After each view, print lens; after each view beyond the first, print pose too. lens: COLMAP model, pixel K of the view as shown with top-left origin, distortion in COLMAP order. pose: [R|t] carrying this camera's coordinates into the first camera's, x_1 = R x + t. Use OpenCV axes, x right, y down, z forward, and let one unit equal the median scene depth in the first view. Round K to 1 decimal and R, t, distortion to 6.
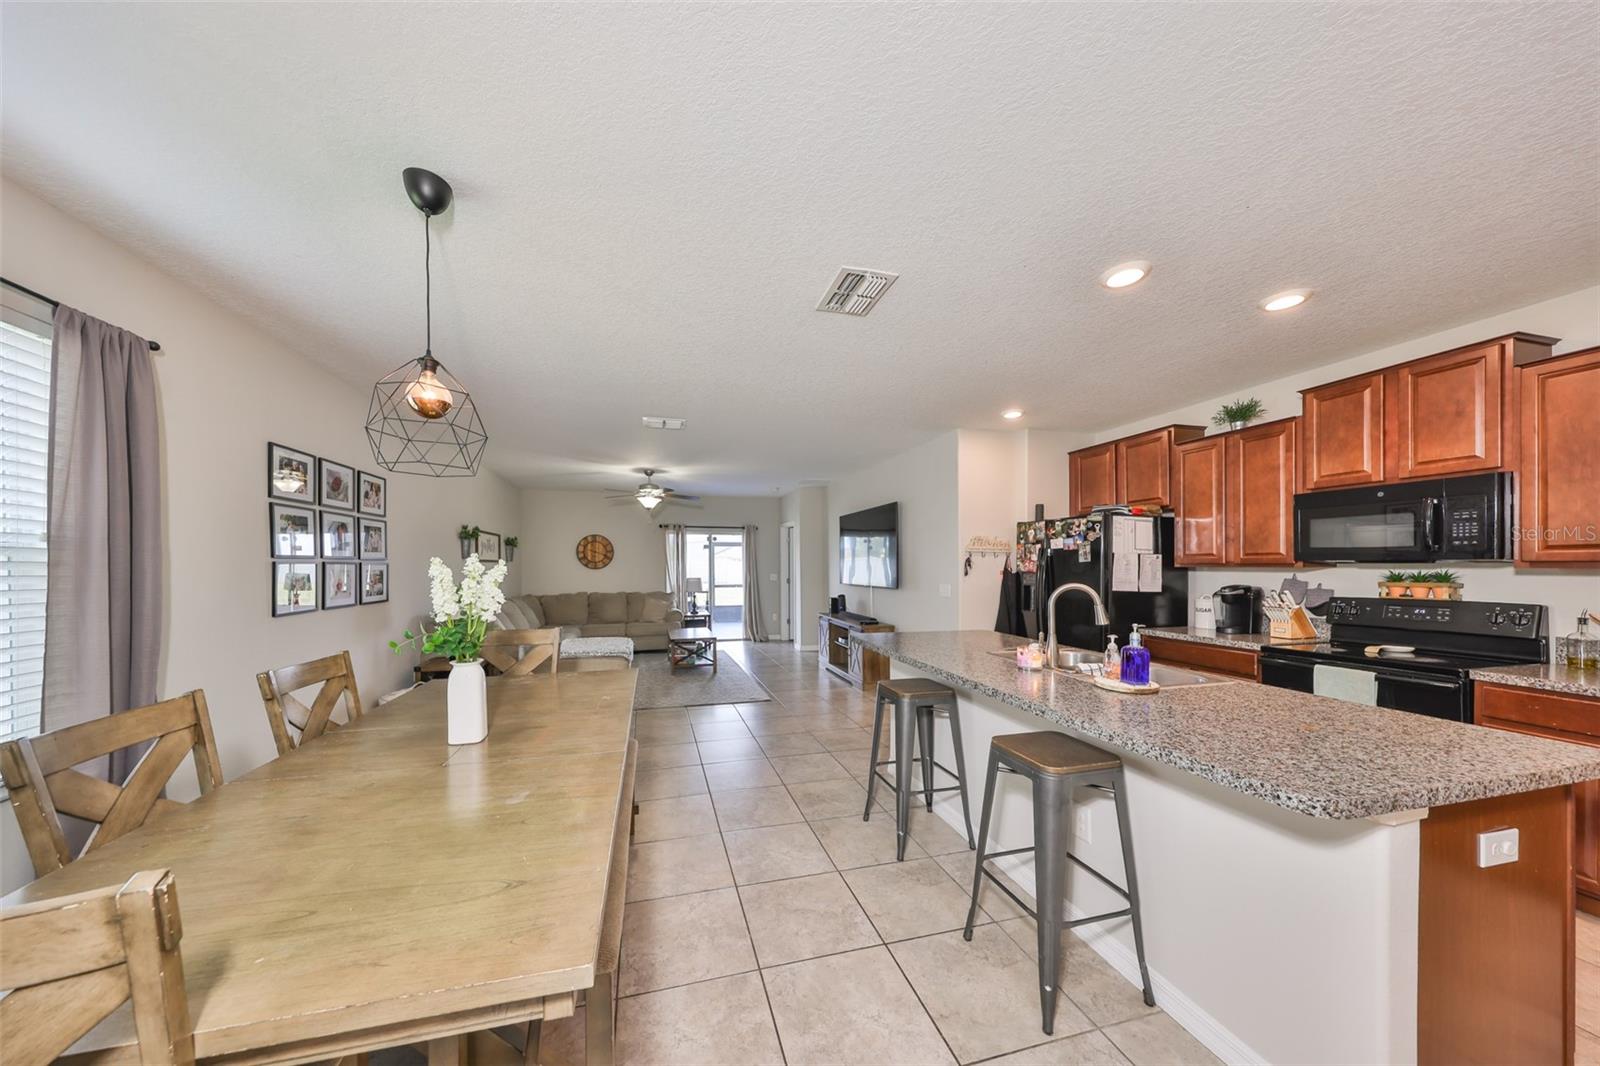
lens RADIAL K [[502.9, 0, 786.6], [0, 502.9, 565.4], [0, 0, 1]] dist [0.002569, -0.000119]
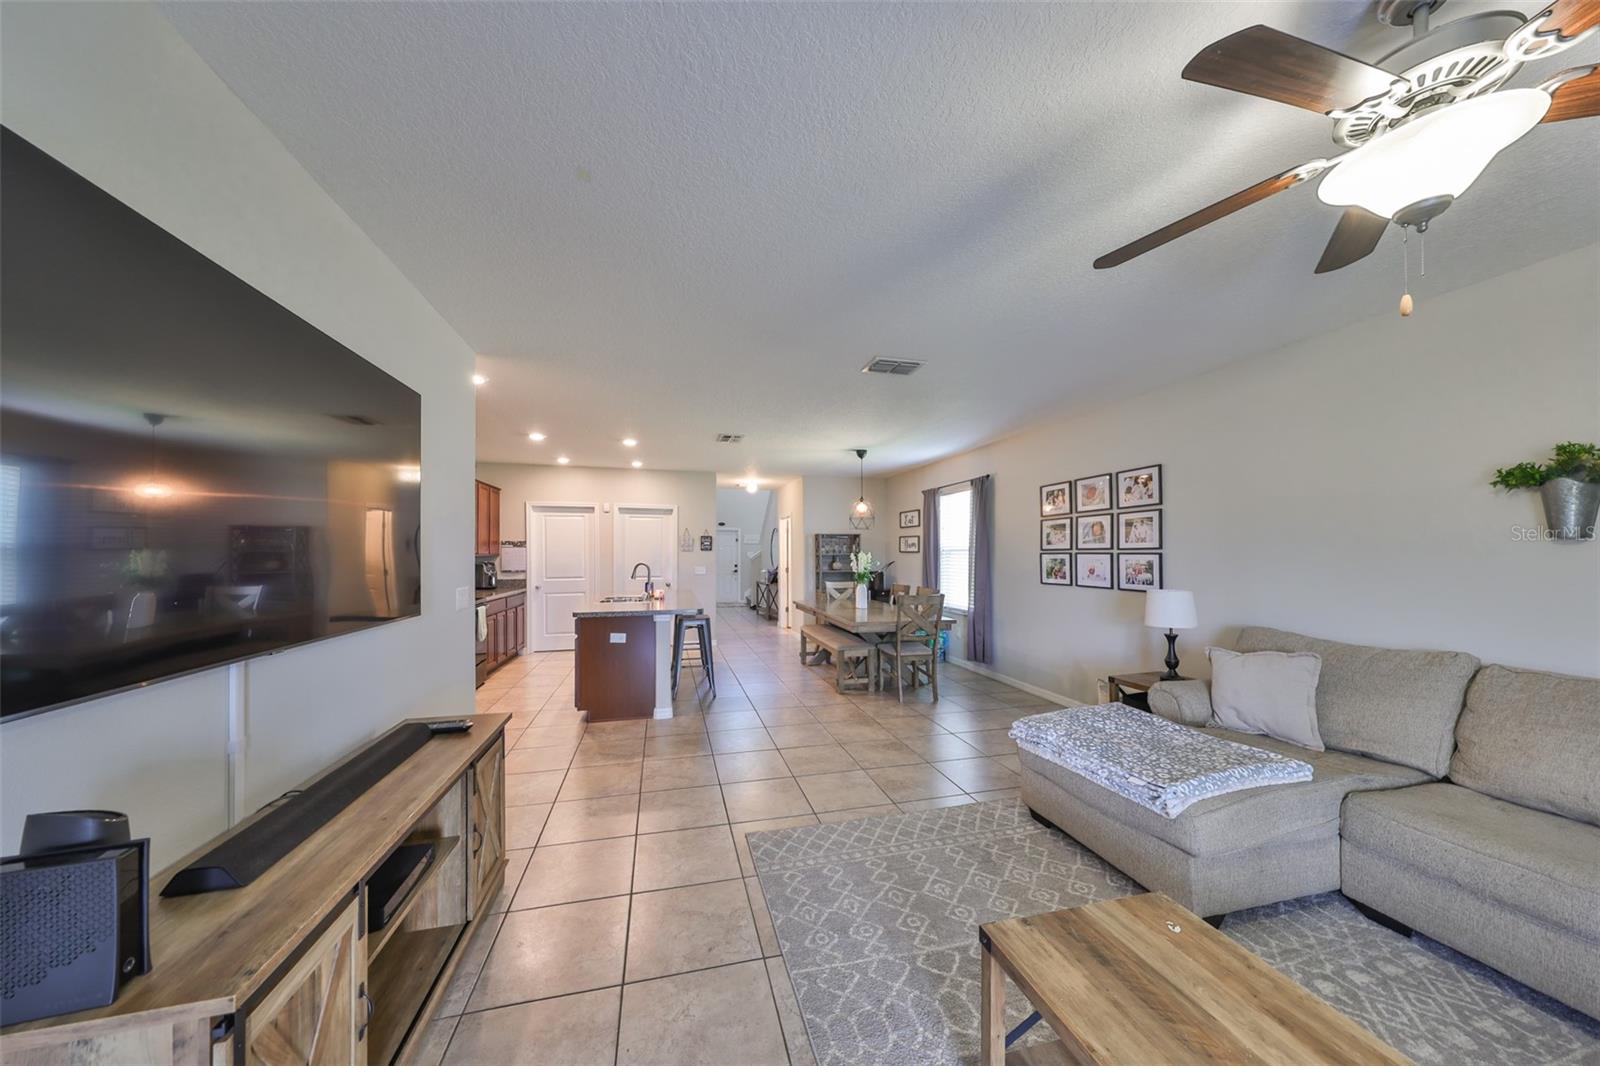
lens RADIAL K [[502.9, 0, 783.6], [0, 502.9, 559.0], [0, 0, 1]] dist [0.002569, -0.000119]
pose [[-0.998766, -0.003396, 0.049541, -0.105410], [-0.003002, 0.999963, 0.008025, 0.000278], [-0.049567, 0.007866, -0.998740, 1.740376]]
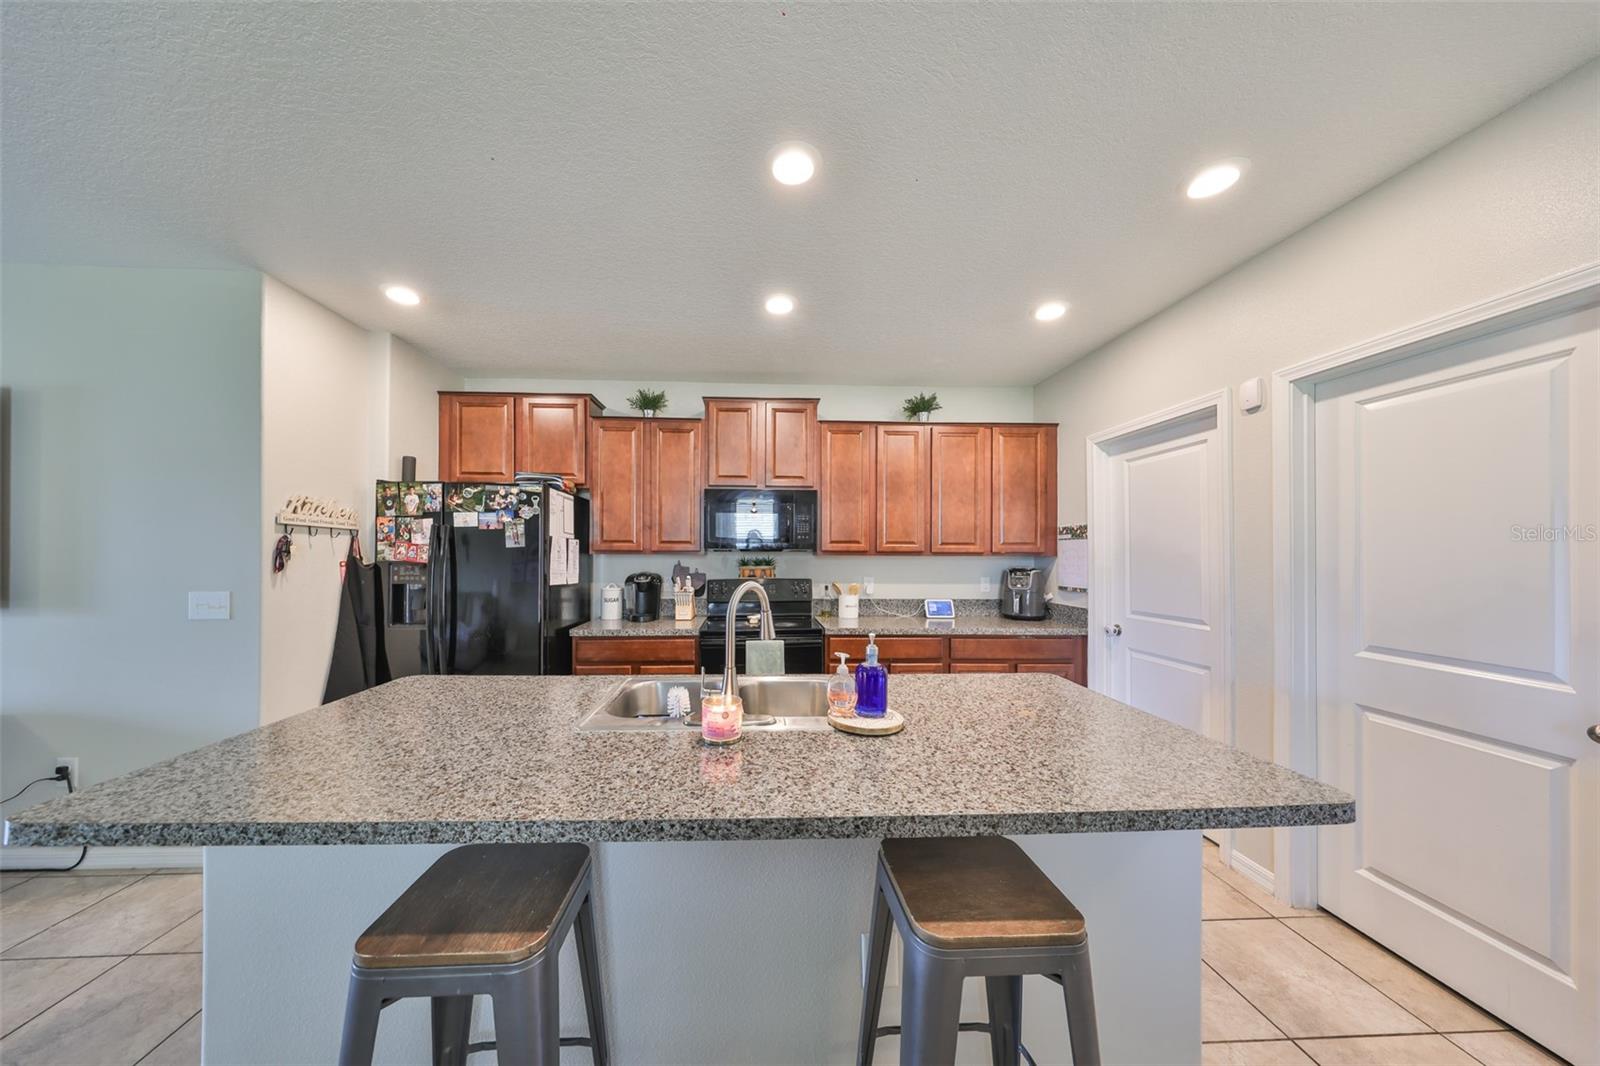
lens RADIAL K [[502.9, 0, 782.3], [0, 502.9, 552.1], [0, 0, 1]] dist [0.002569, -0.000119]
pose [[0.232882, 0.003375, 0.972499, -0.020044], [-0.003212, 0.999991, -0.002701, 0.000864], [-0.972500, -0.002495, 0.232891, 0.404680]]
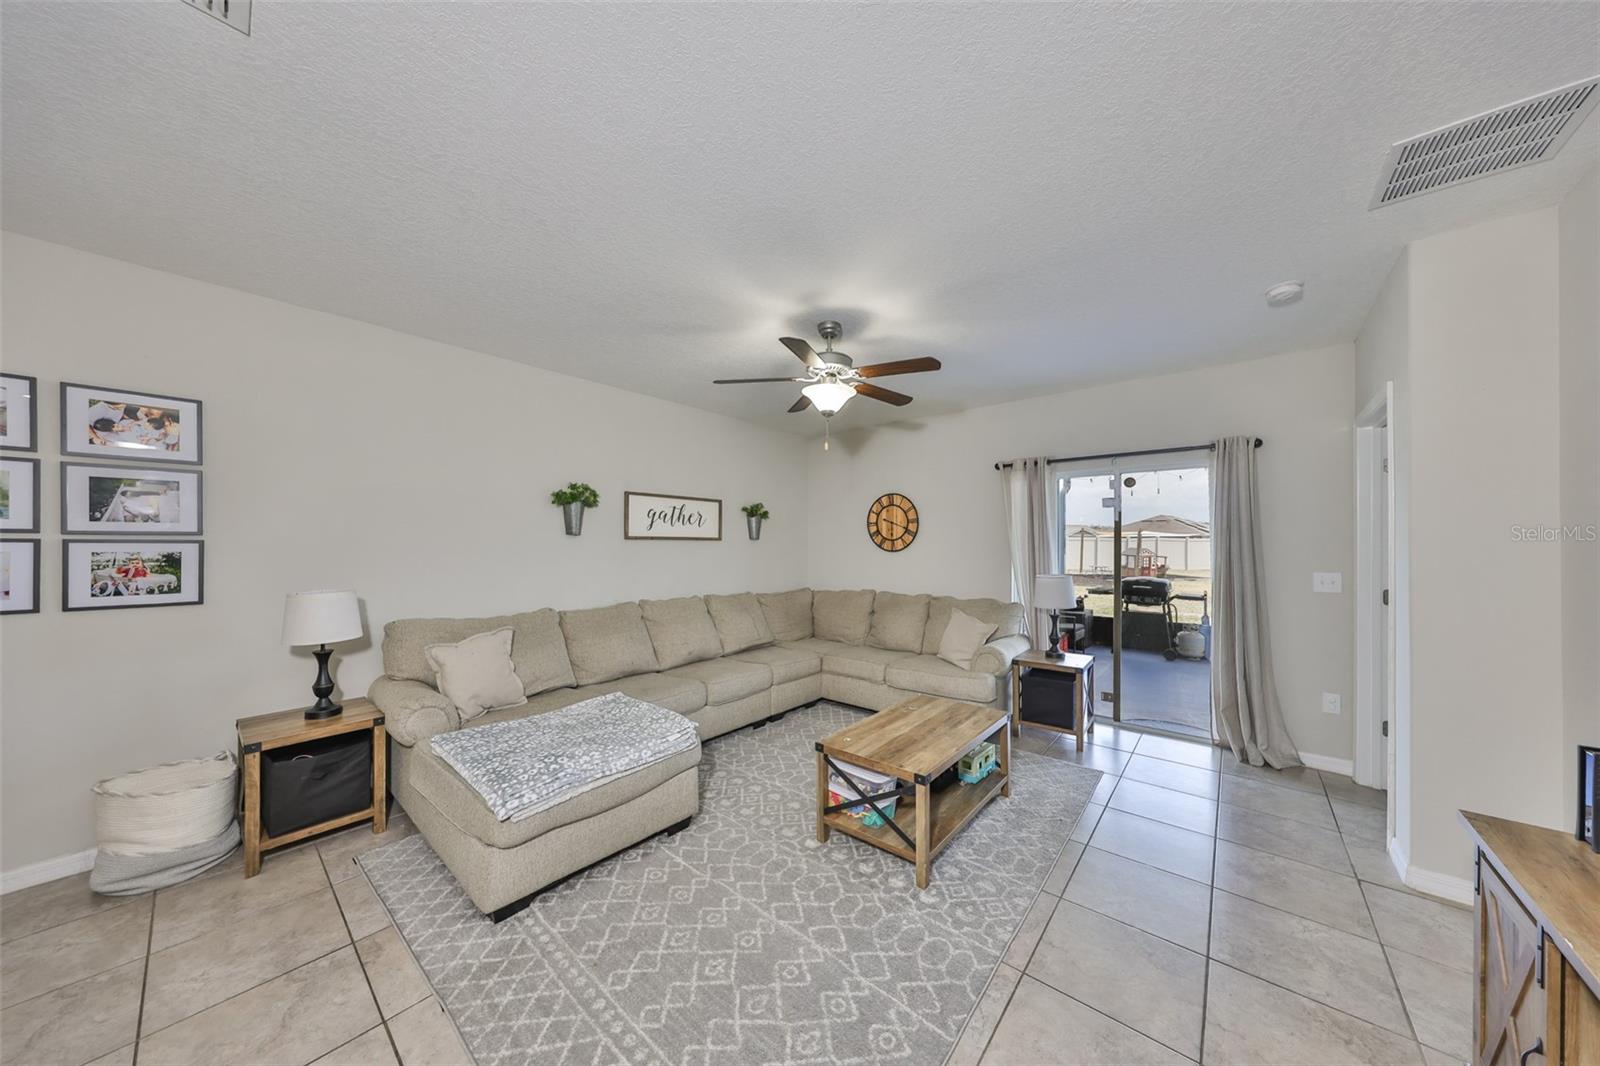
lens RADIAL K [[502.9, 0, 822.4], [0, 502.9, 548.1], [0, 0, 1]] dist [0.002569, -0.000119]
pose [[0.562770, 0.007976, -0.826575, 0.124298], [-0.002277, 0.999965, 0.008098, -0.002842], [0.826611, -0.002676, 0.562768, 1.111240]]
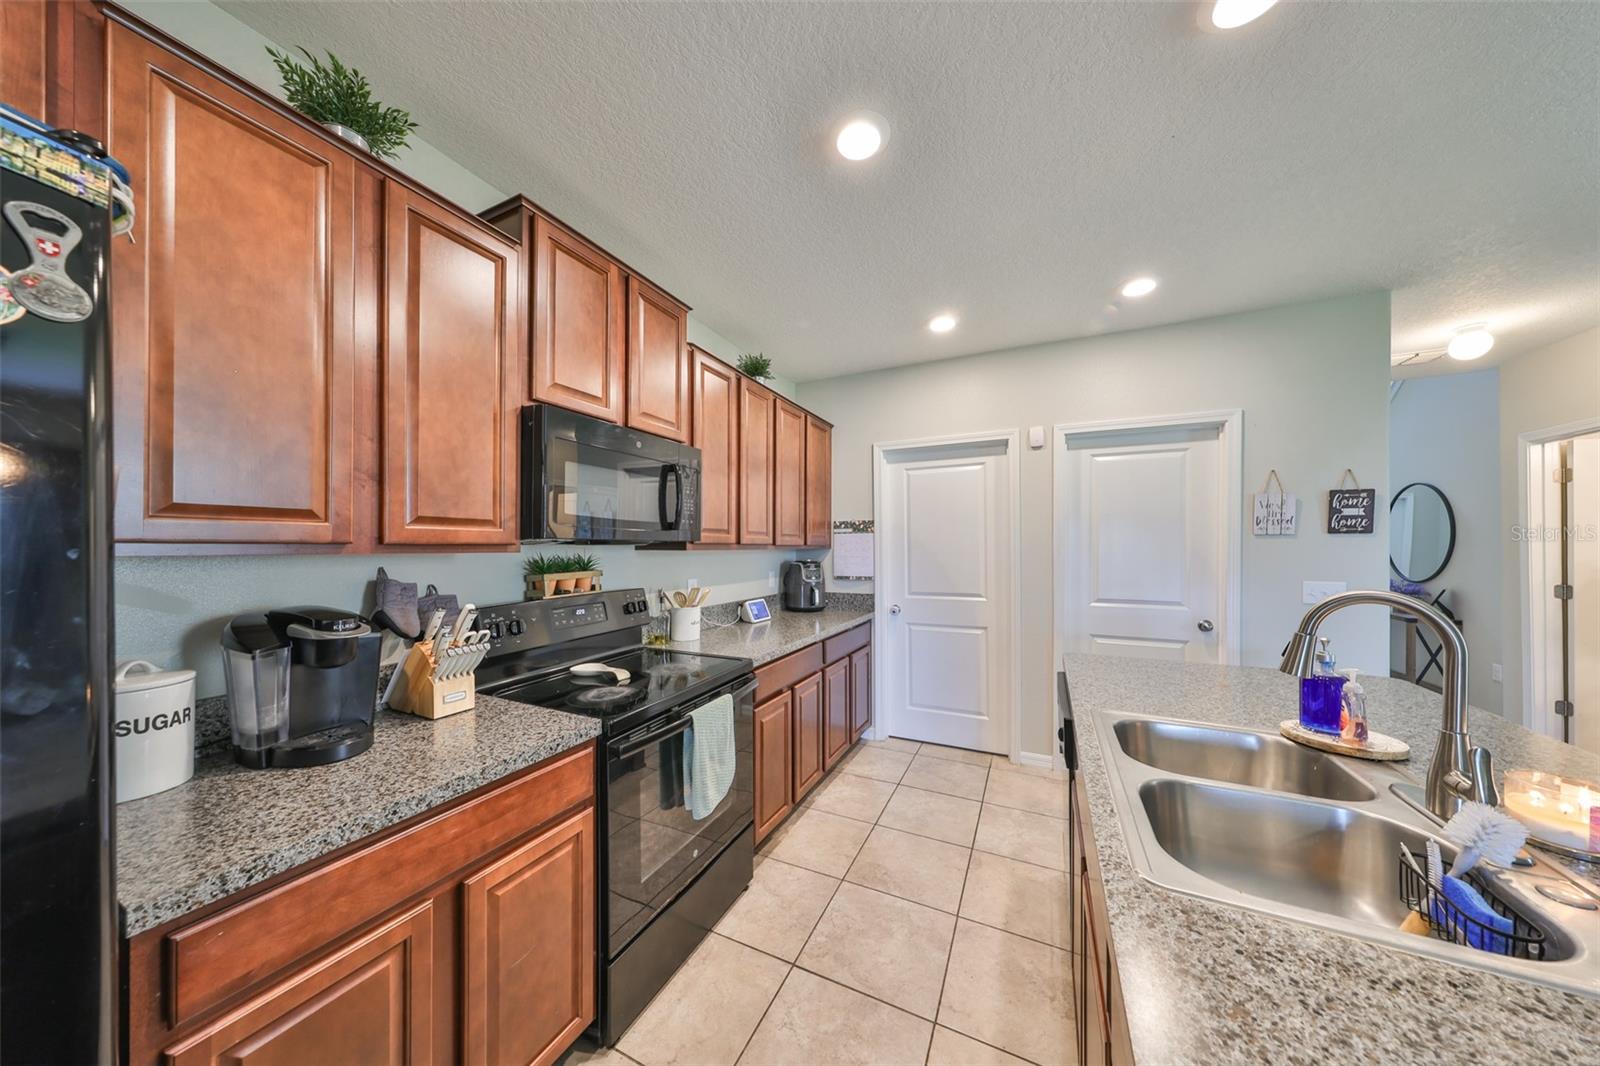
lens RADIAL K [[502.9, 0, 808.0], [0, 502.9, 538.1], [0, 0, 1]] dist [0.002569, -0.000119]
pose [[-0.748485, 0.012014, 0.663043, 0.341898], [0.003163, 0.999889, -0.014547, -0.000708], [-0.663144, -0.008791, -0.748440, 0.841008]]
